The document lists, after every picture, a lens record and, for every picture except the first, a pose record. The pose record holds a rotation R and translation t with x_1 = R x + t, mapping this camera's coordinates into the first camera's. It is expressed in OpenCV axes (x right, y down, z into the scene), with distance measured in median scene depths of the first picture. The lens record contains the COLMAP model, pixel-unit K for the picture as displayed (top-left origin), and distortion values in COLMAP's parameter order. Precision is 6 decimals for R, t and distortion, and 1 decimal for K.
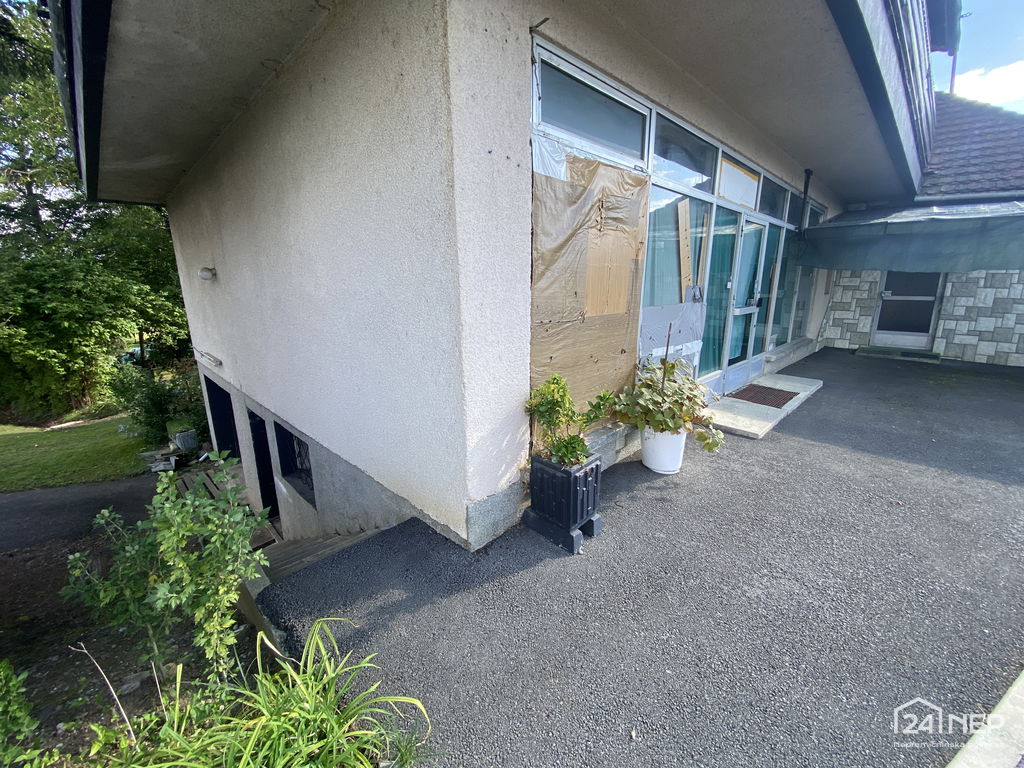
lens RADIAL K [[418.9, 0, 507.2], [0, 418.9, 384.2], [0, 0, 1]] dist [0.031224, -0.021138]
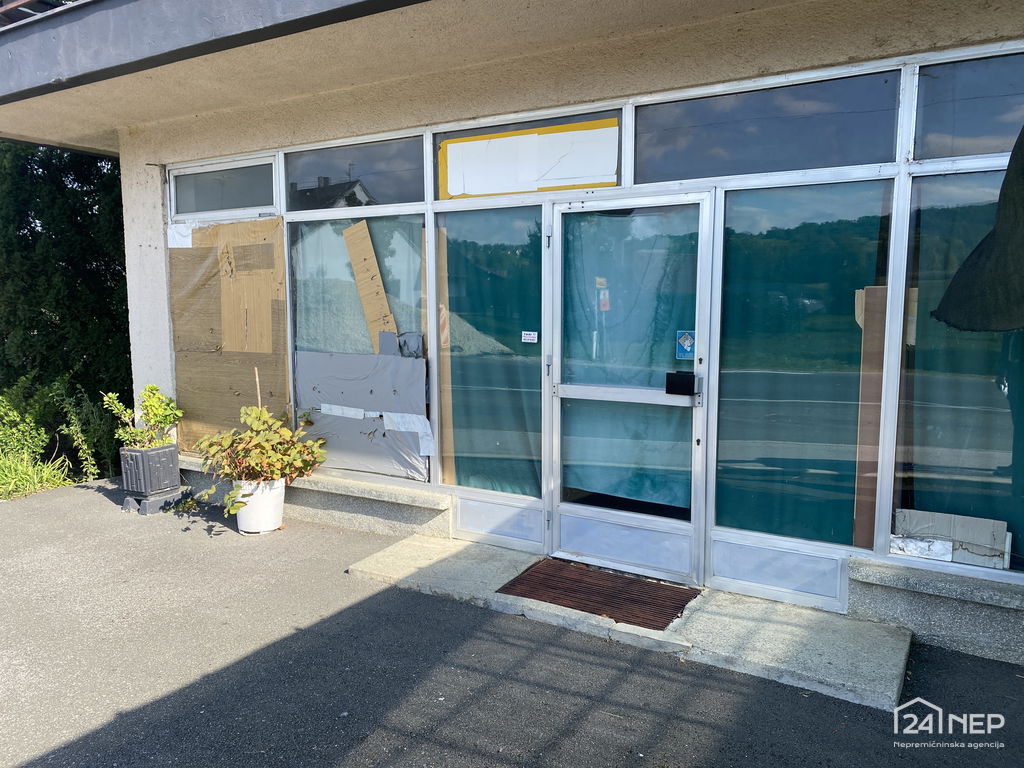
lens RADIAL K [[782.1, 0, 511.1], [0, 782.1, 390.8], [0, 0, 1]] dist [0.038669, -0.004136]
pose [[0.235797, 0.116538, -0.964789, 1.616632], [-0.230032, 0.971263, 0.061100, -0.242825], [0.944185, 0.207525, 0.255828, 0.804959]]
